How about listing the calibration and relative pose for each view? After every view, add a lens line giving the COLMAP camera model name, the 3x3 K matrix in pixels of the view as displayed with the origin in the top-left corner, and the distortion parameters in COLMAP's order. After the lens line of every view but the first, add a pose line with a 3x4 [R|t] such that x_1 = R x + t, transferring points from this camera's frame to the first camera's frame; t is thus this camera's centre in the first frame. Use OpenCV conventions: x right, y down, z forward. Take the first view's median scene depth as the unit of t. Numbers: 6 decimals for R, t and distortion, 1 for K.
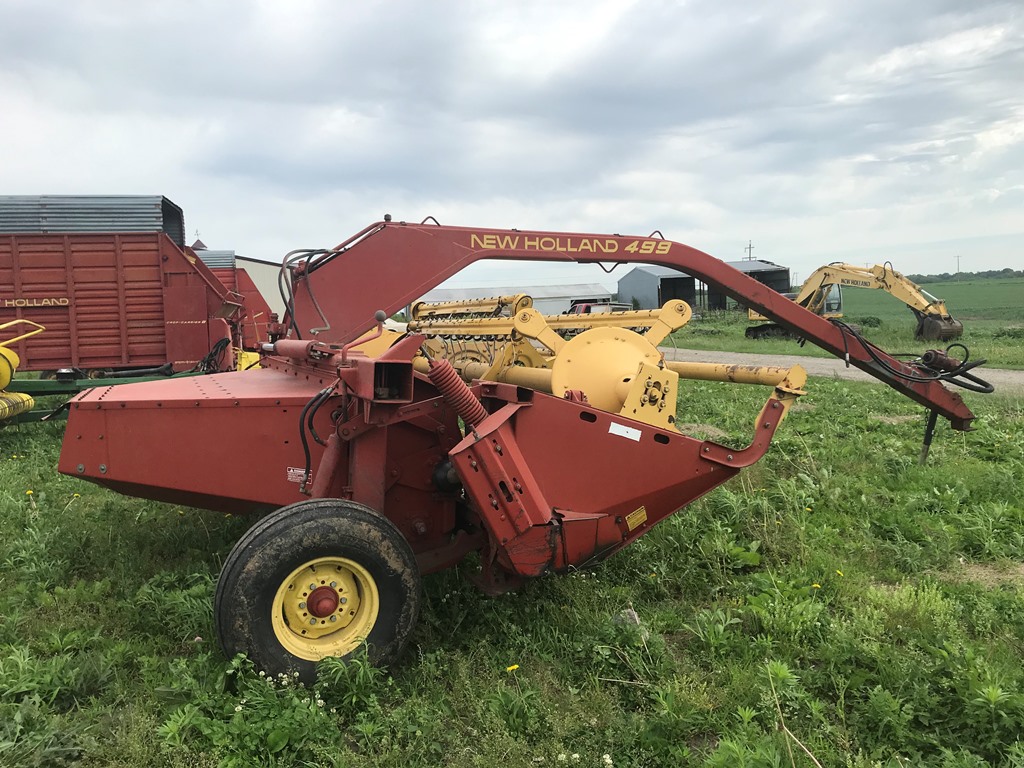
lens RADIAL K [[840.3, 0, 512.2], [0, 840.3, 381.2], [0, 0, 1]] dist [0.055496, -0.035896]
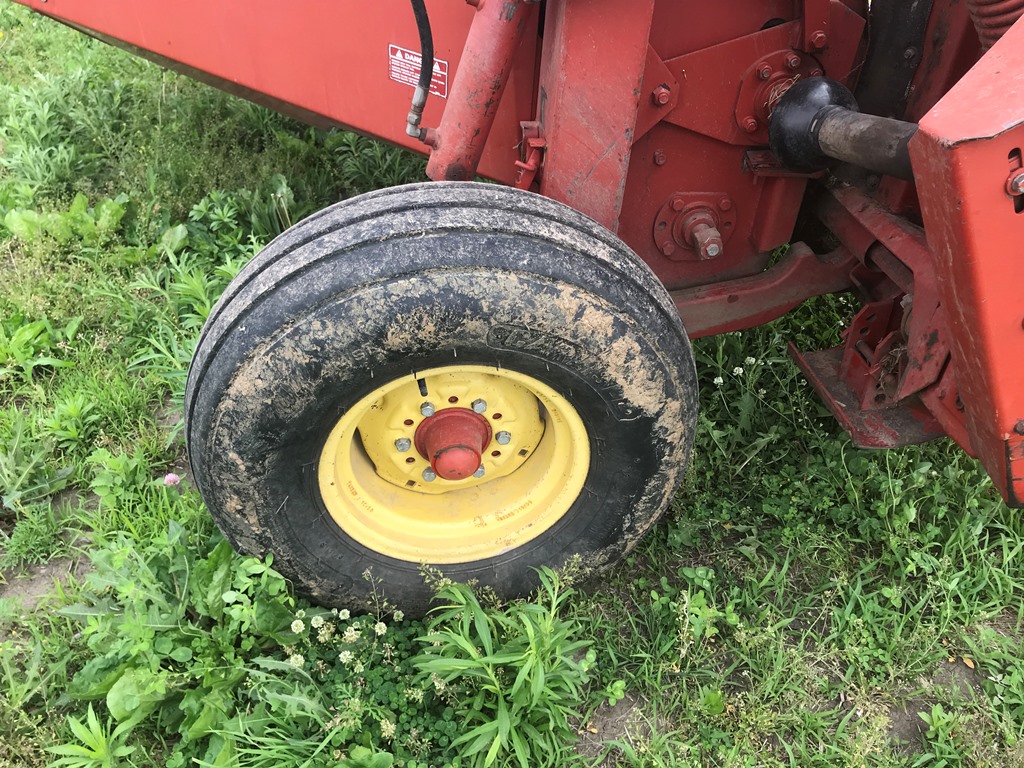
lens RADIAL K [[840.3, 0, 521.8], [0, 840.3, 384.2], [0, 0, 1]] dist [0.055496, -0.035896]
pose [[0.969720, 0.173191, -0.172187, -0.128244], [-0.051312, 0.833799, 0.549679, 0.017059], [0.238769, -0.524199, 0.817438, 0.697779]]
